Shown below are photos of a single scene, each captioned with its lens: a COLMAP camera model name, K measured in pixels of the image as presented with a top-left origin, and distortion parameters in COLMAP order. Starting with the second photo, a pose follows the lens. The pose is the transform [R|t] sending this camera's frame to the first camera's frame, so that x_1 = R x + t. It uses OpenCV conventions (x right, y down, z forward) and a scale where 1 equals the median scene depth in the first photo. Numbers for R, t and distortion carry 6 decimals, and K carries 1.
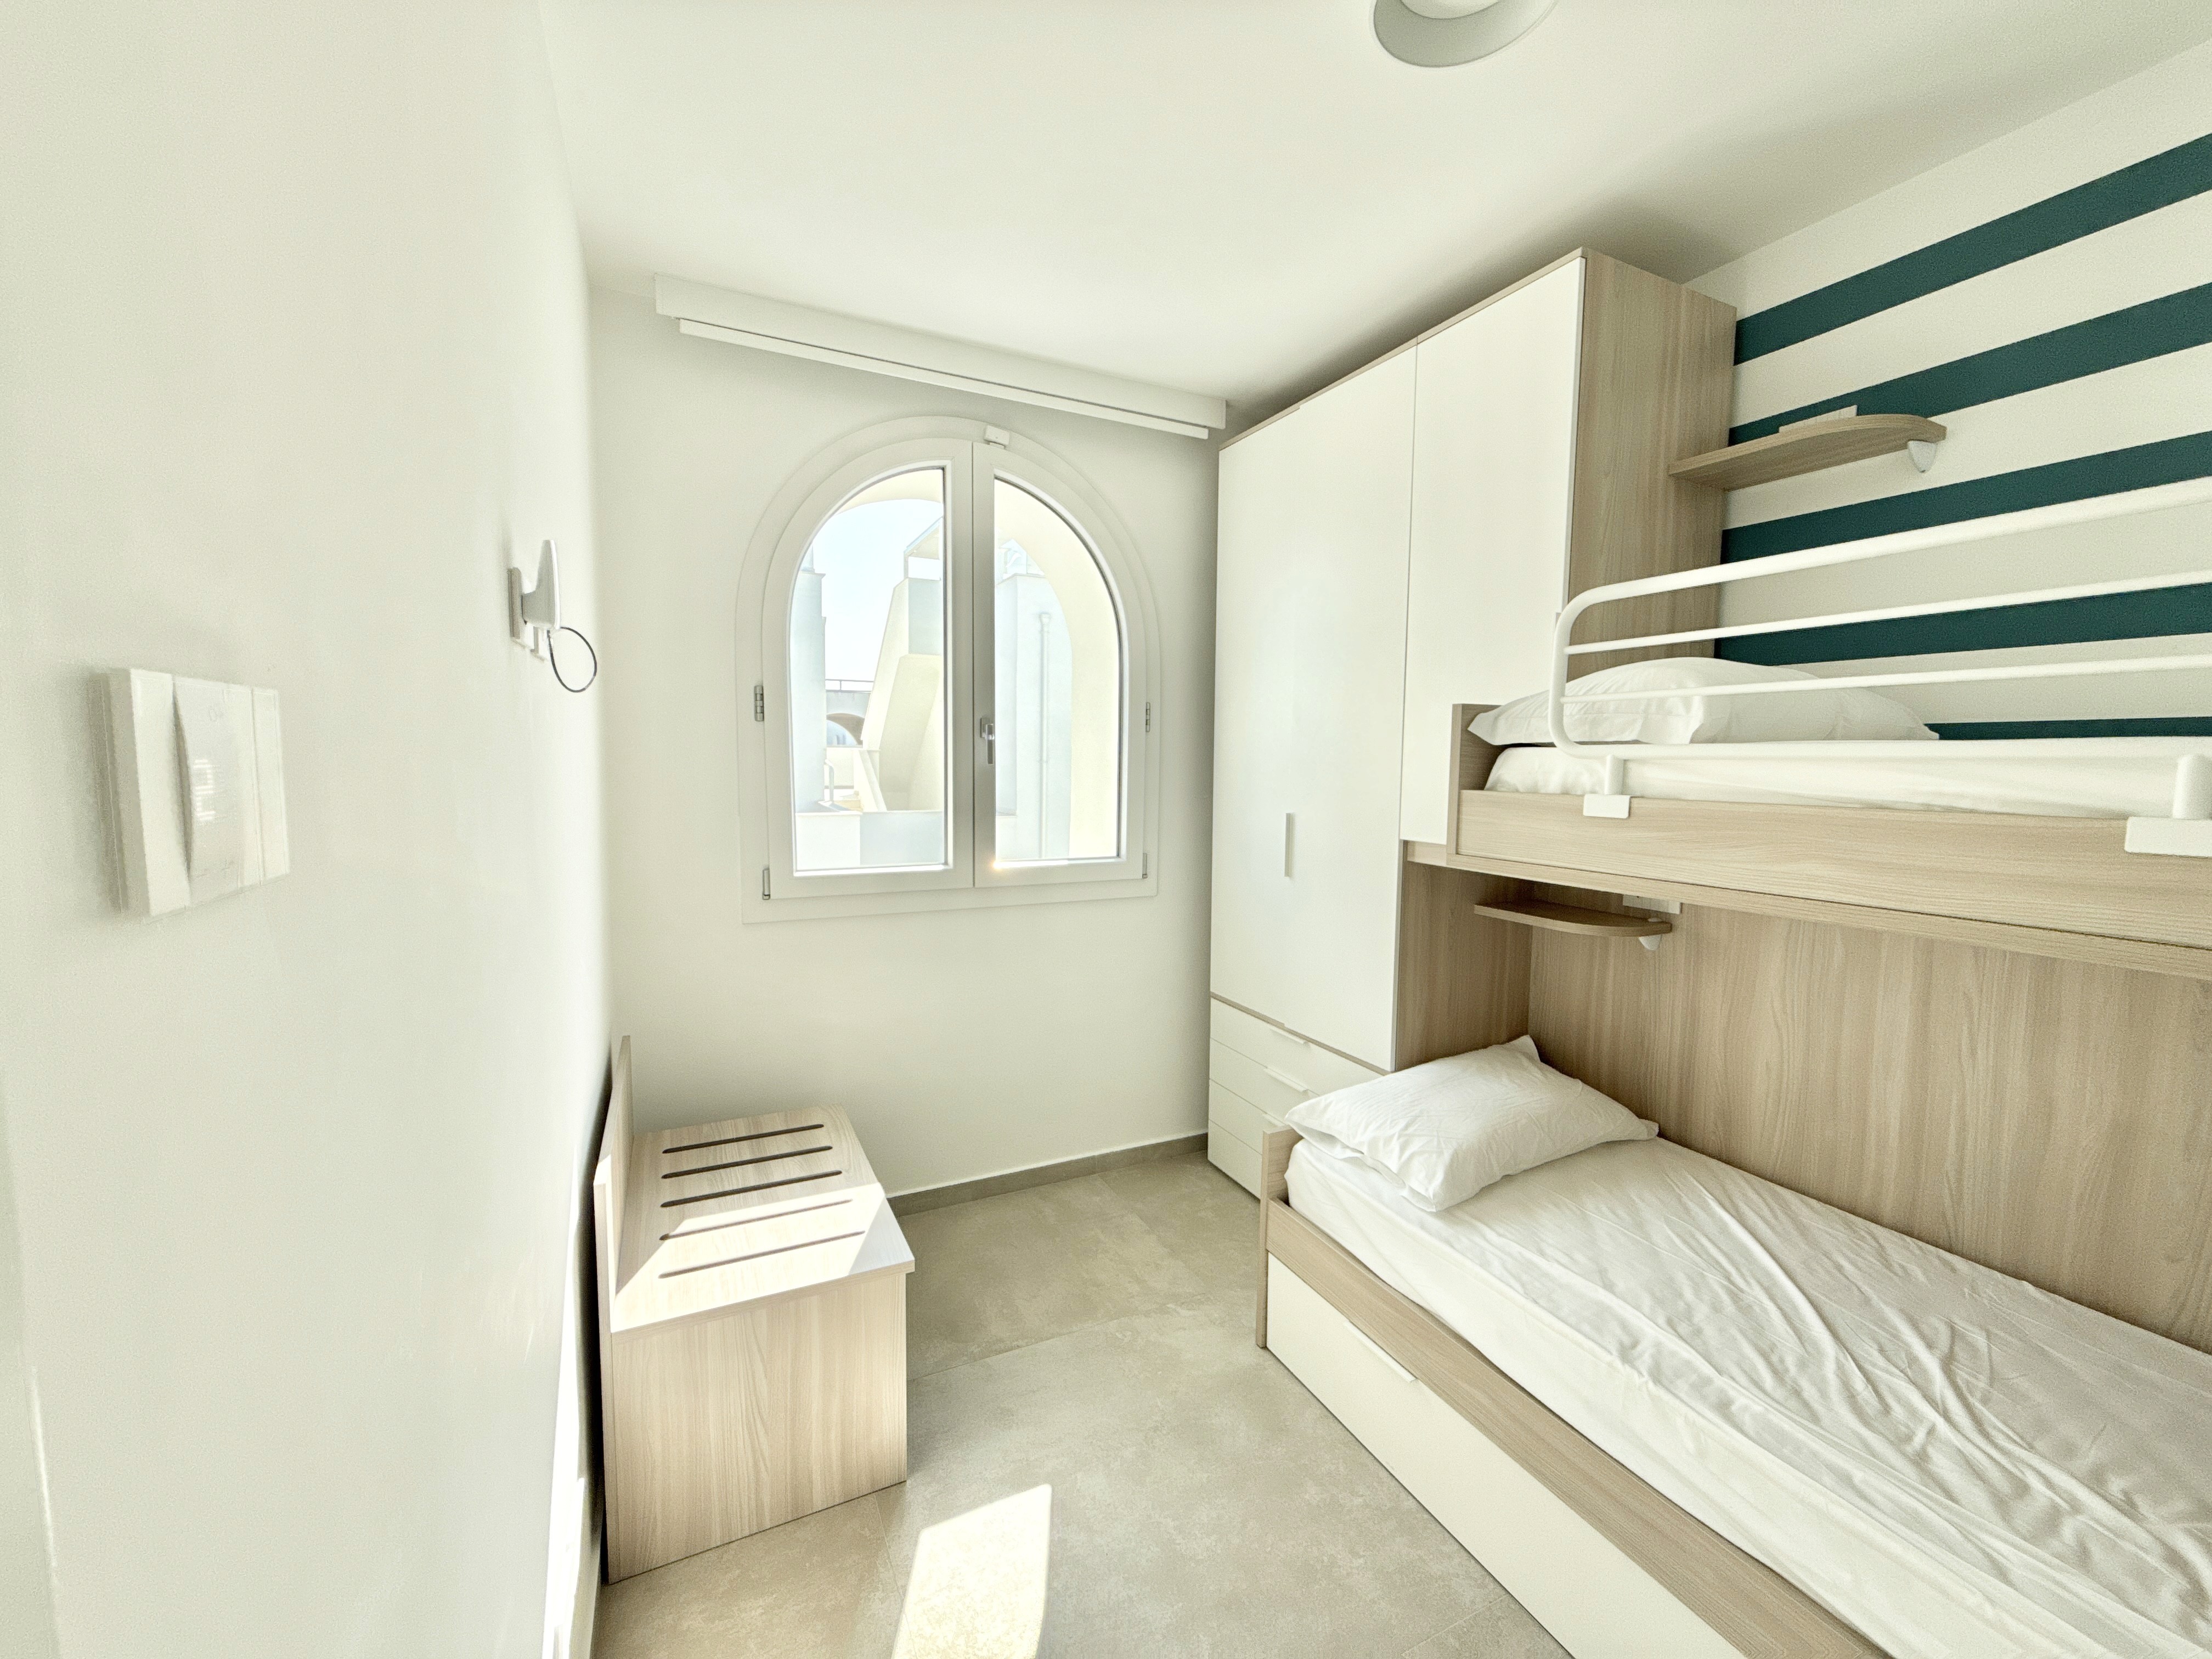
lens RADIAL K [[879.9, 0, 1105.8], [0, 879.9, 834.7], [0, 0, 1]] dist [-0.001053, 0.000359]
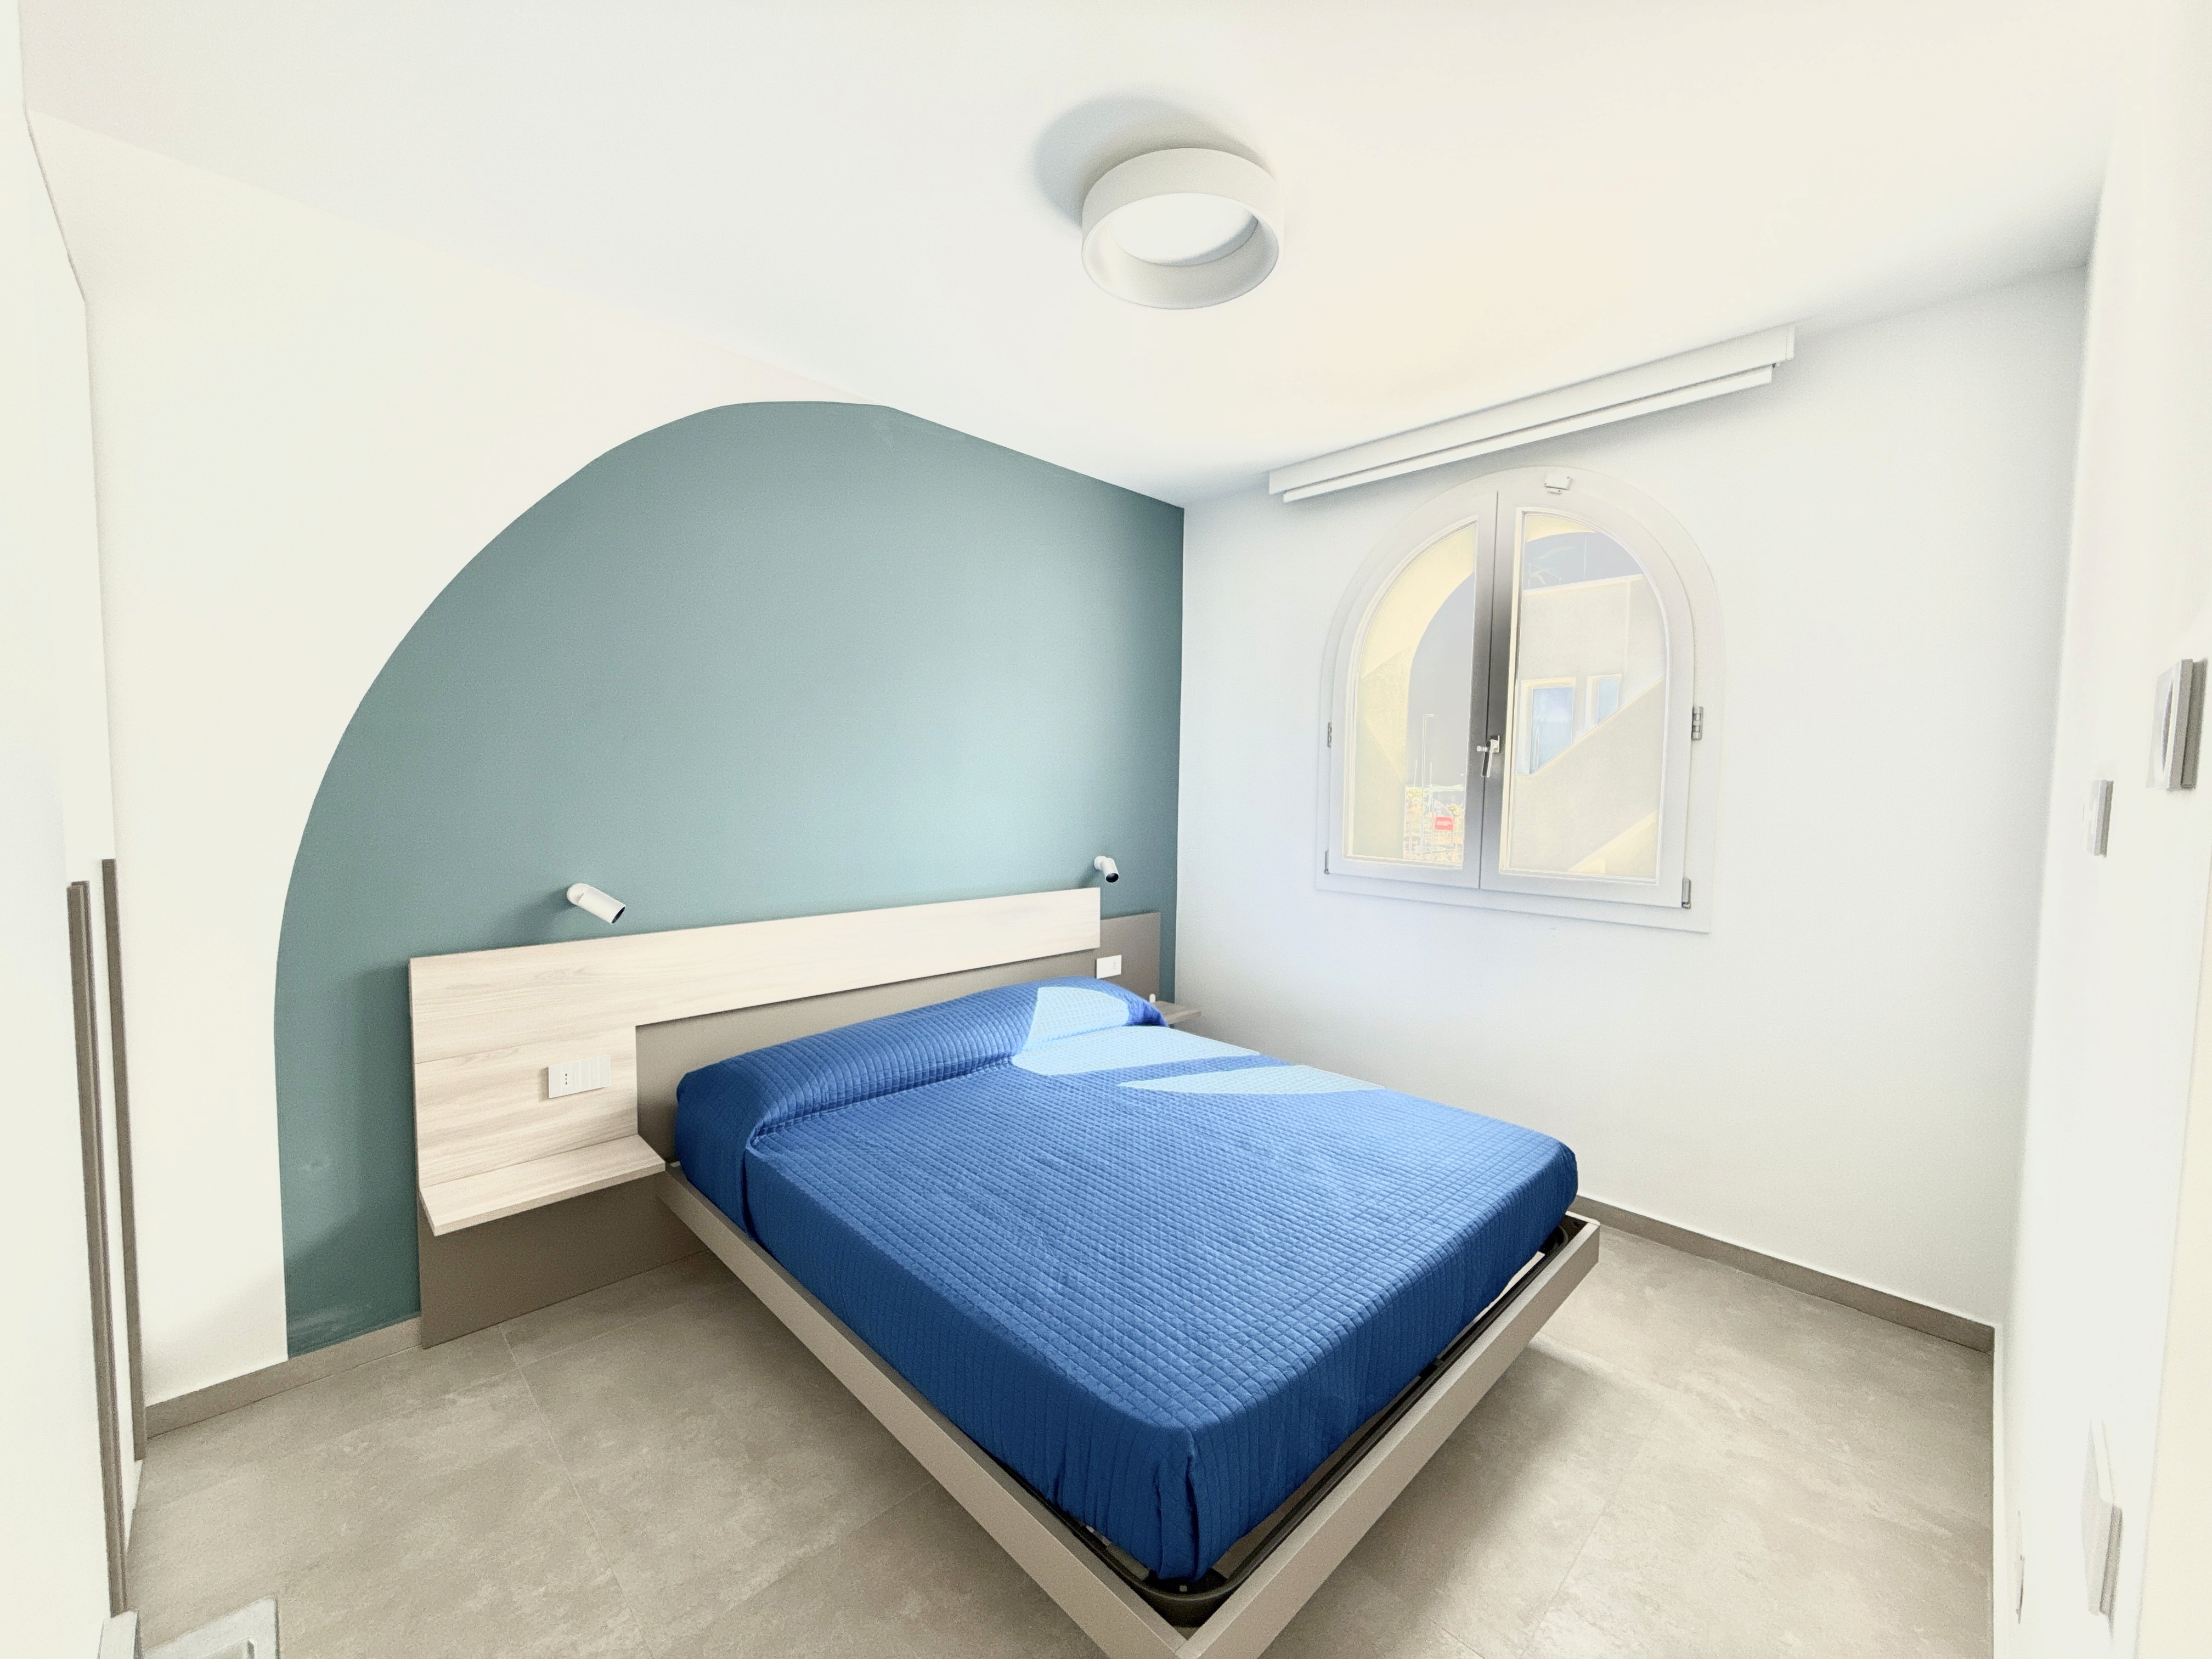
lens RADIAL K [[879.9, 0, 1105.8], [0, 879.9, 834.7], [0, 0, 1]] dist [-0.001053, 0.000359]
pose [[0.319289, 0.051642, -0.946249, 1.165440], [-0.092118, 0.995477, 0.023246, 0.016969], [0.943170, 0.079744, 0.322602, 0.301314]]
